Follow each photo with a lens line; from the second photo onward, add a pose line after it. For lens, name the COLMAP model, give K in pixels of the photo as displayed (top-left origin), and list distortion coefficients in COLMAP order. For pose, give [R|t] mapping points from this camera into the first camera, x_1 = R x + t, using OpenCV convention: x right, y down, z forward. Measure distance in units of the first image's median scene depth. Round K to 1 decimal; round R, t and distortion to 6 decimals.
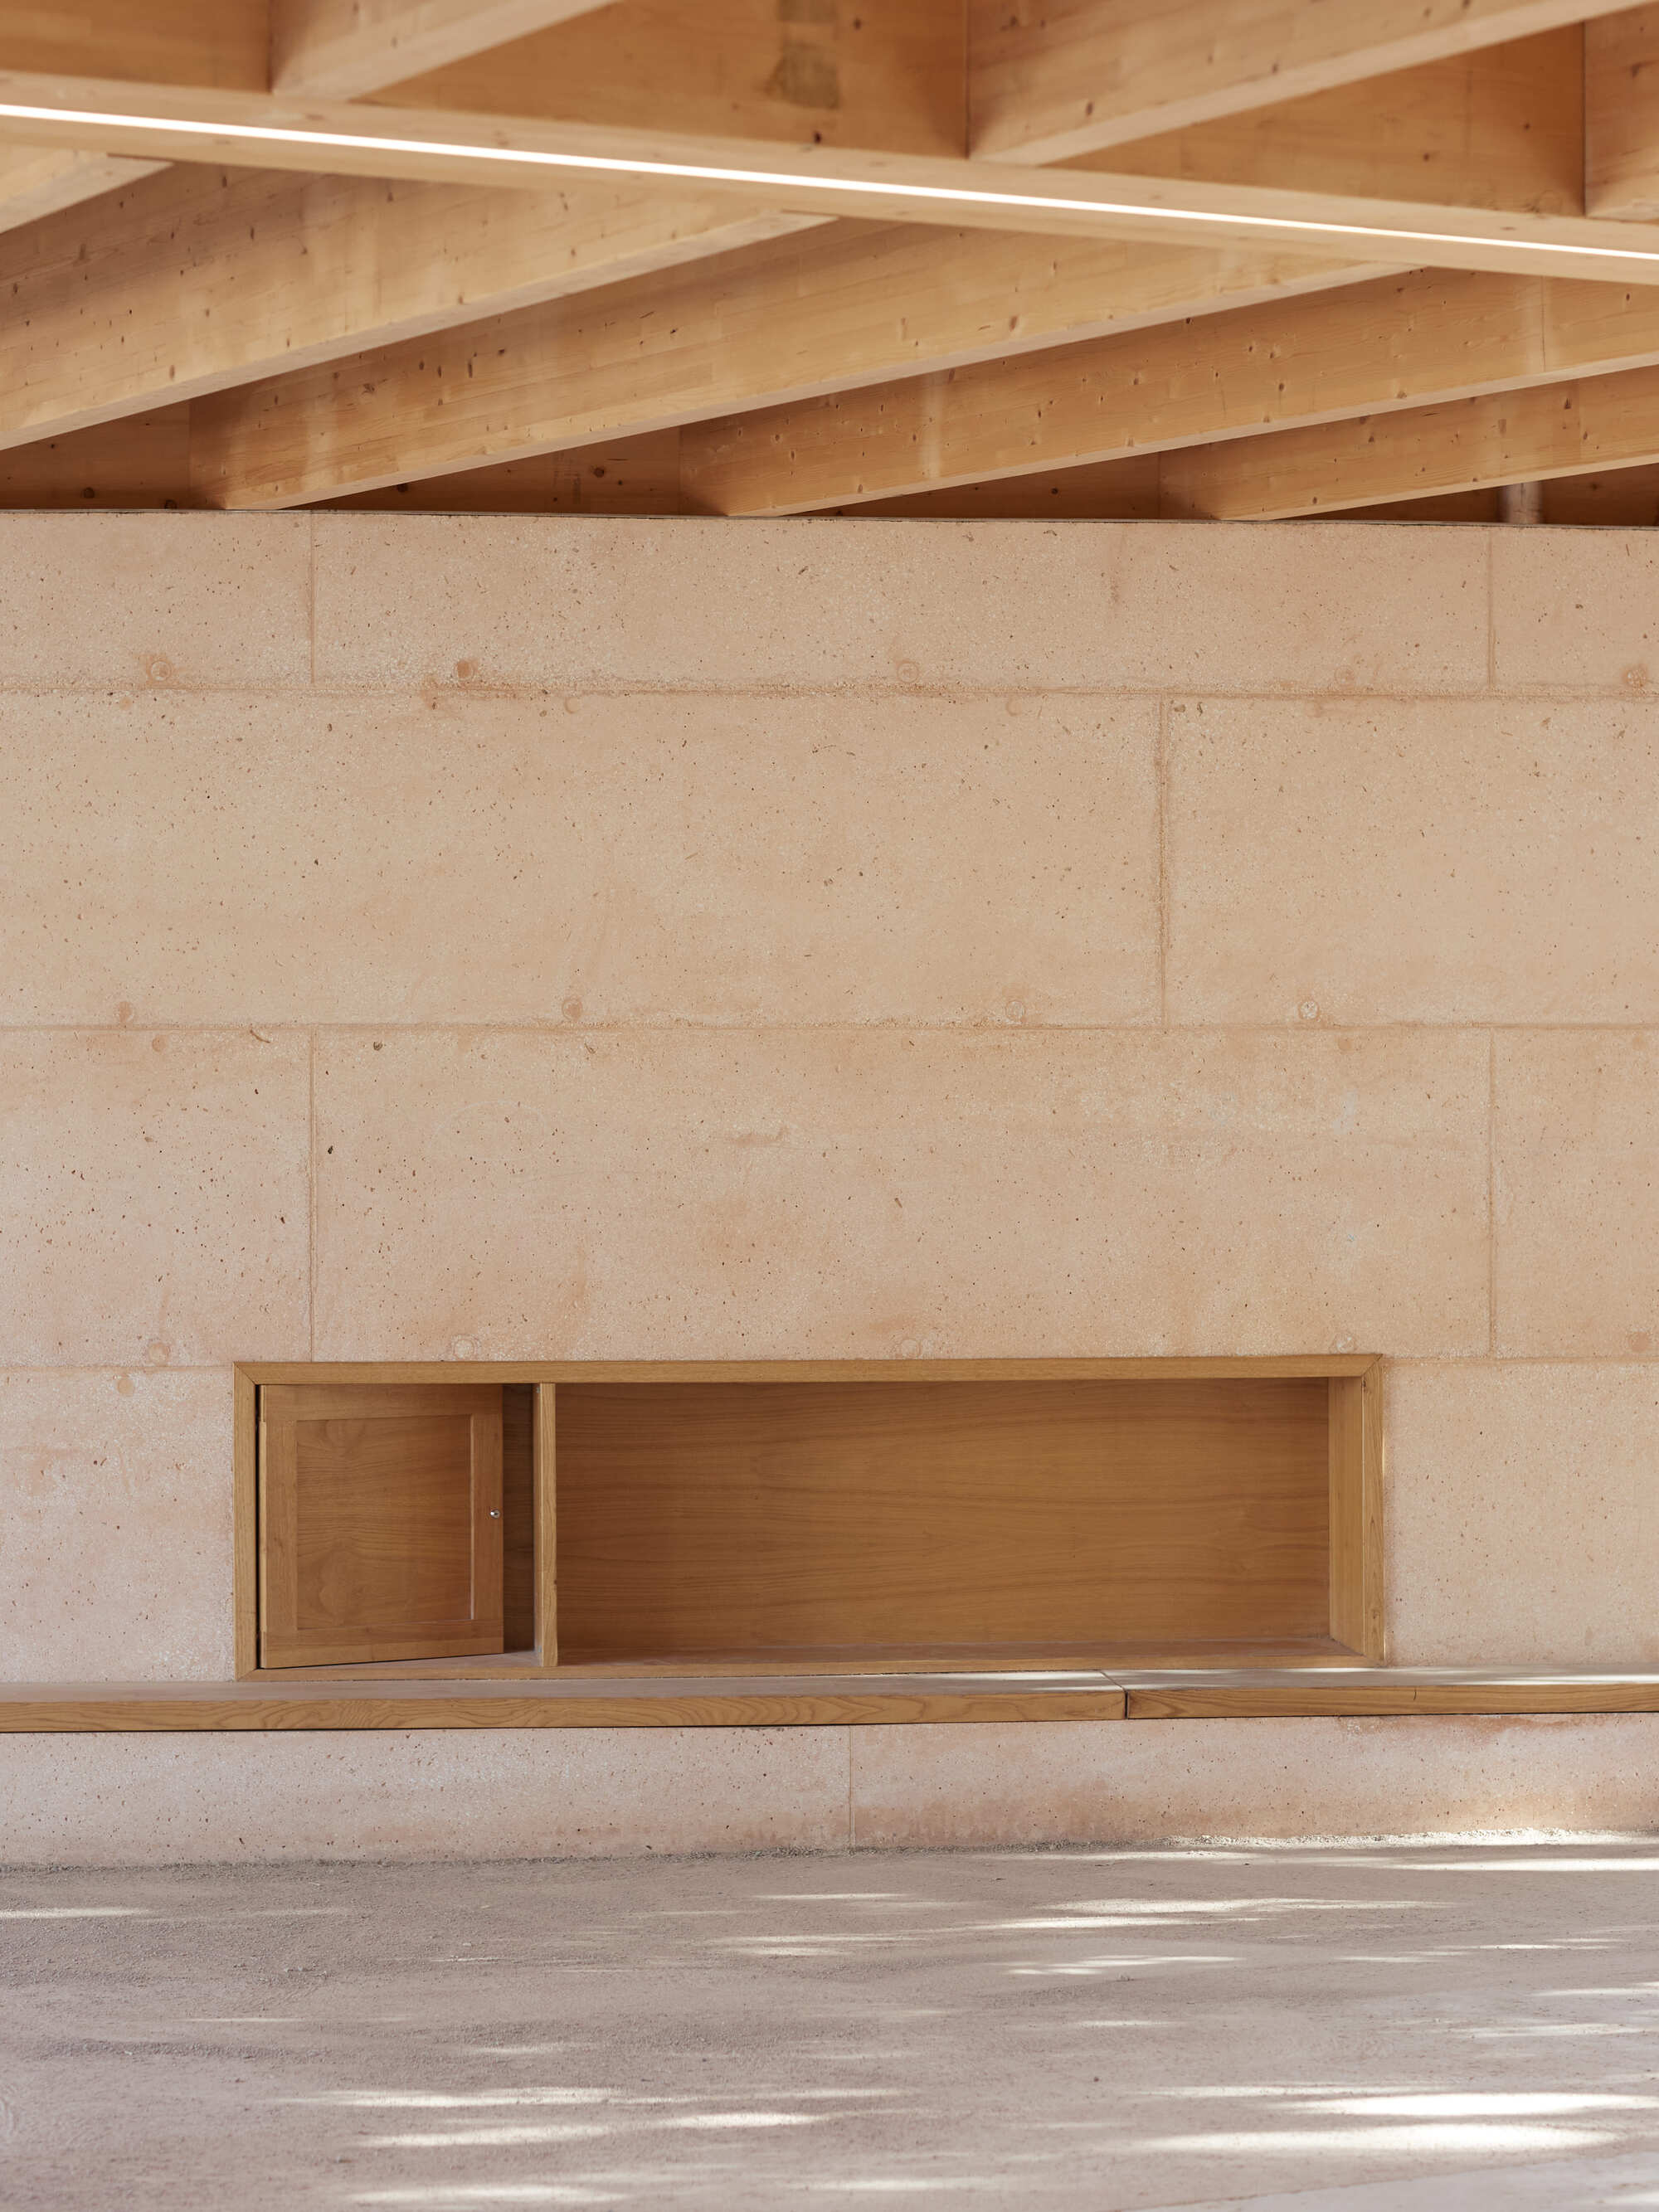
lens RADIAL K [[5662.4, 0, 829.5], [0, 5662.4, 1106.0], [0, 0, 1]] dist [-0.069113, -0.392337]
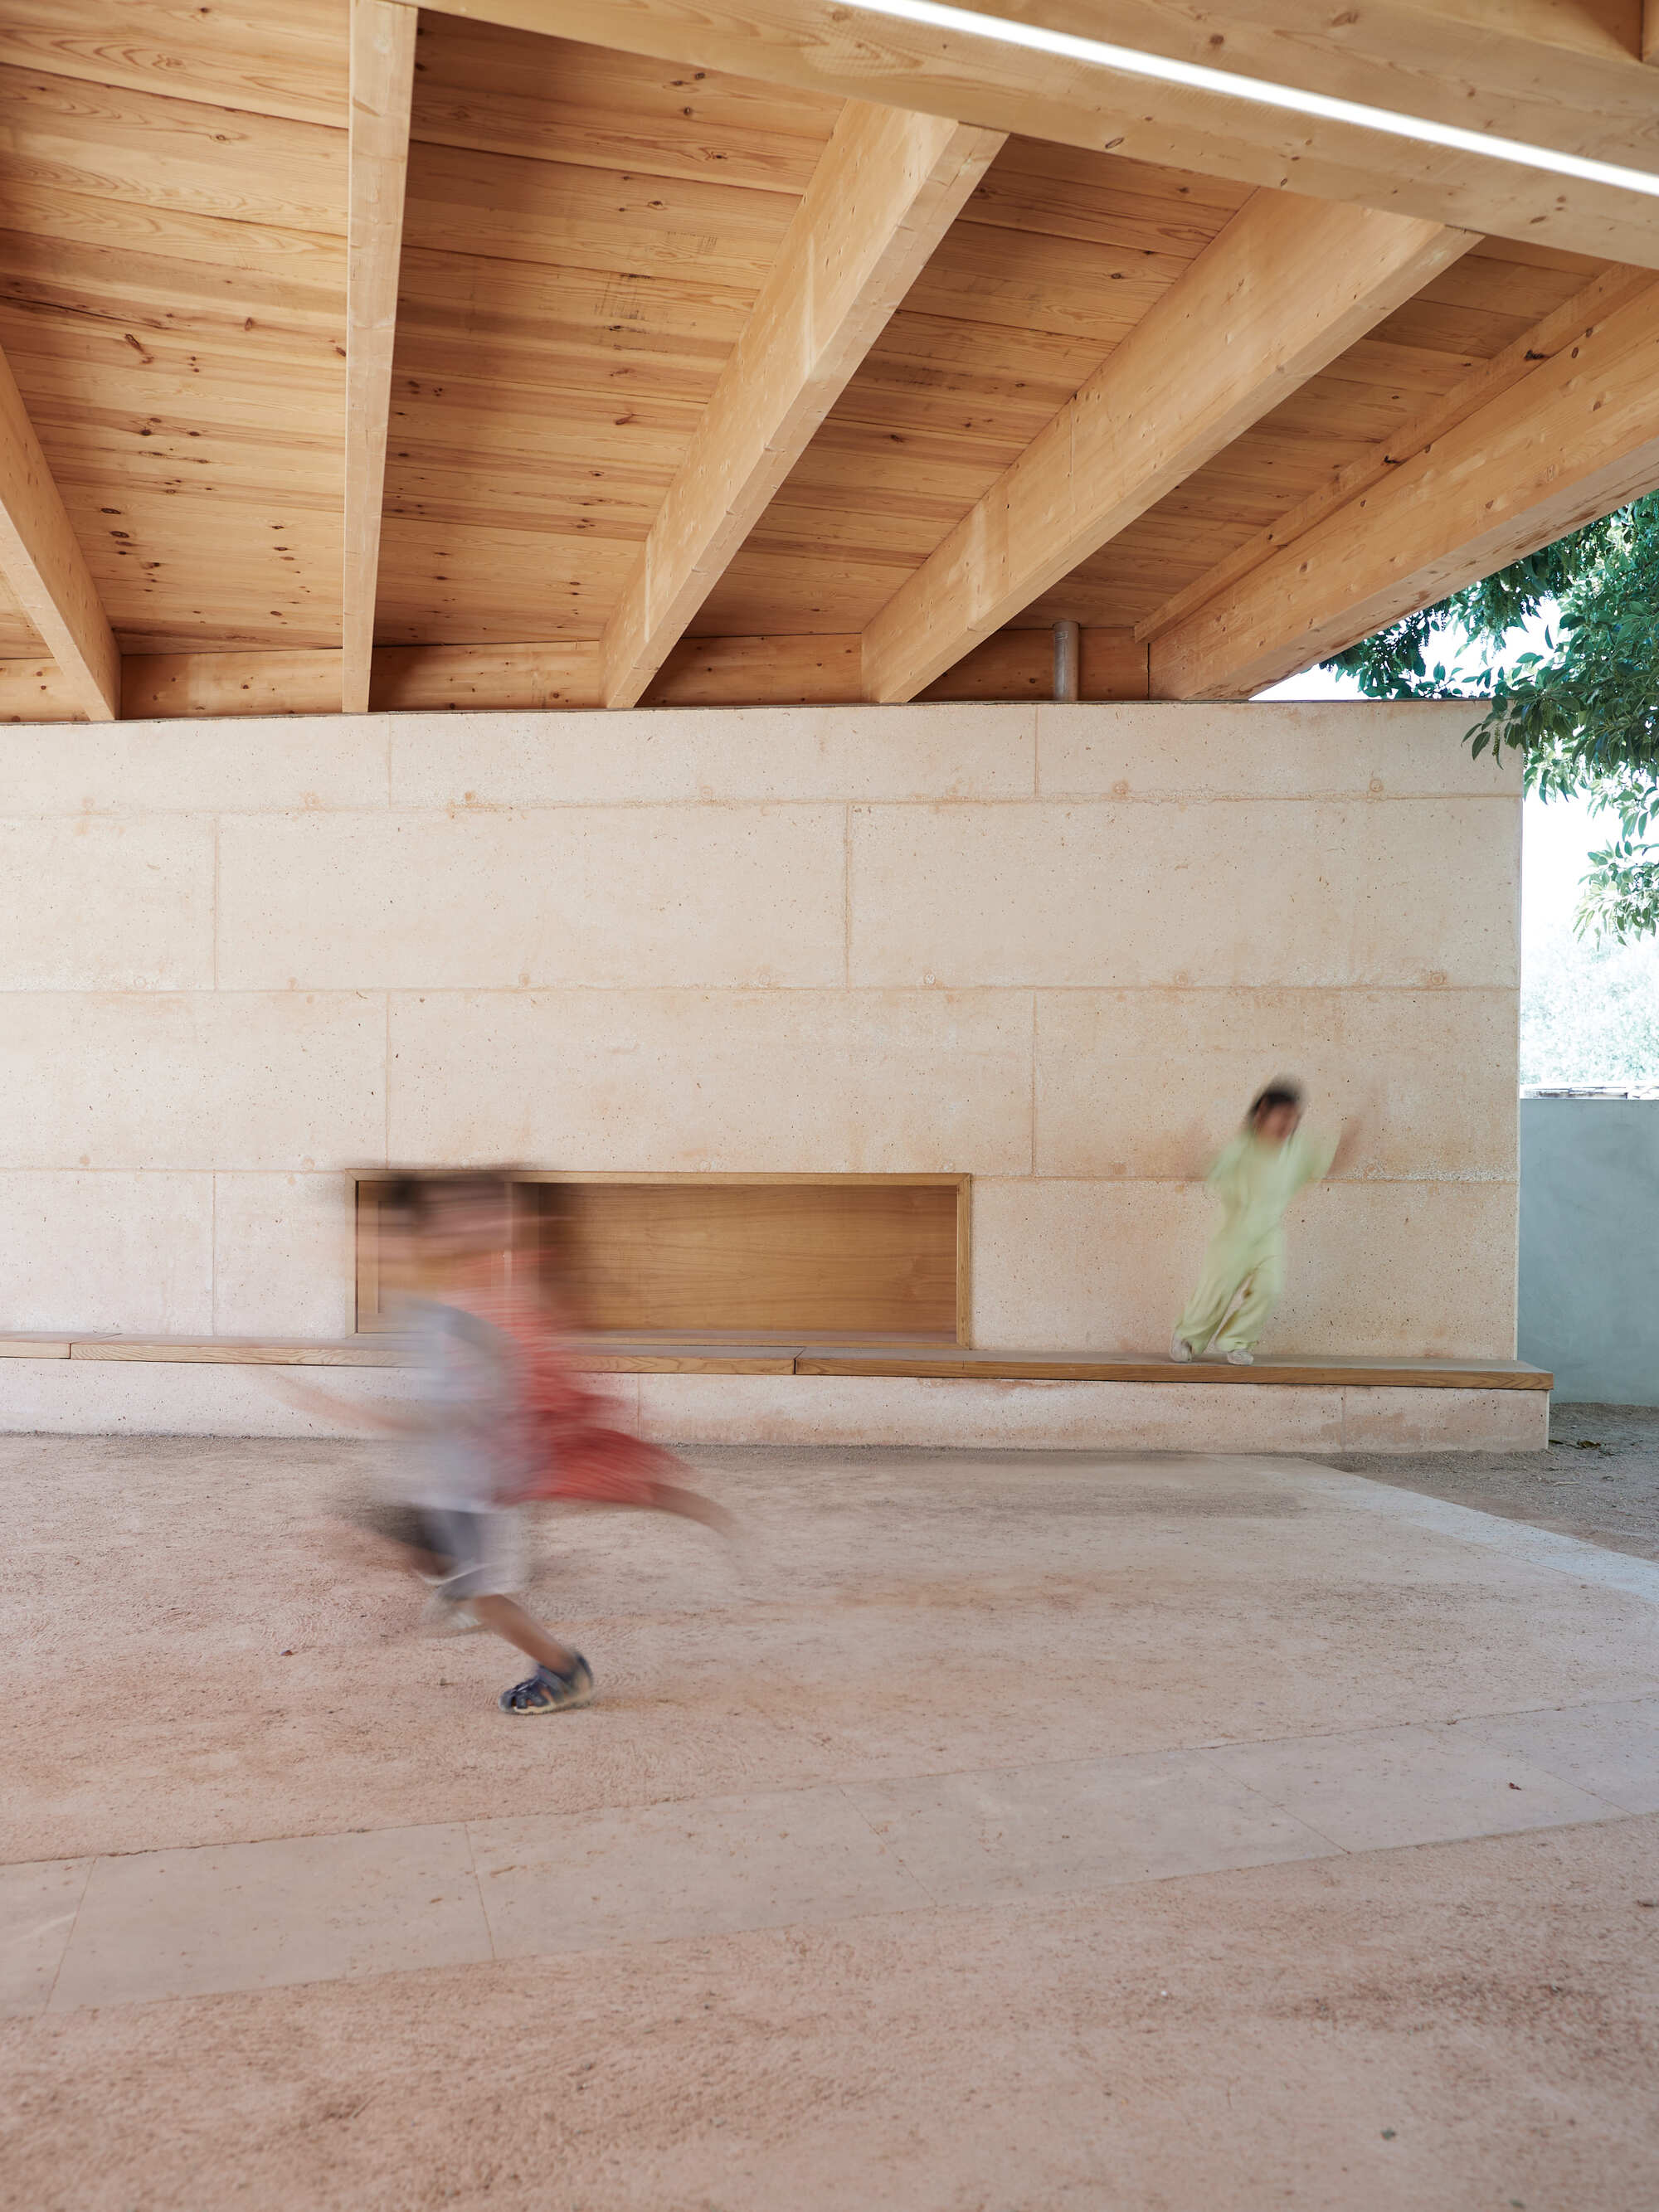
lens RADIAL K [[1703.5, 0, 858.5], [0, 1703.5, 1201.5], [0, 0, 1]] dist [-0.048008, 0.007794]
pose [[0.982107, 0.012230, -0.187925, 0.164241], [-0.010213, 0.999879, 0.011695, 0.046910], [0.188046, -0.009567, 0.982114, 0.471413]]
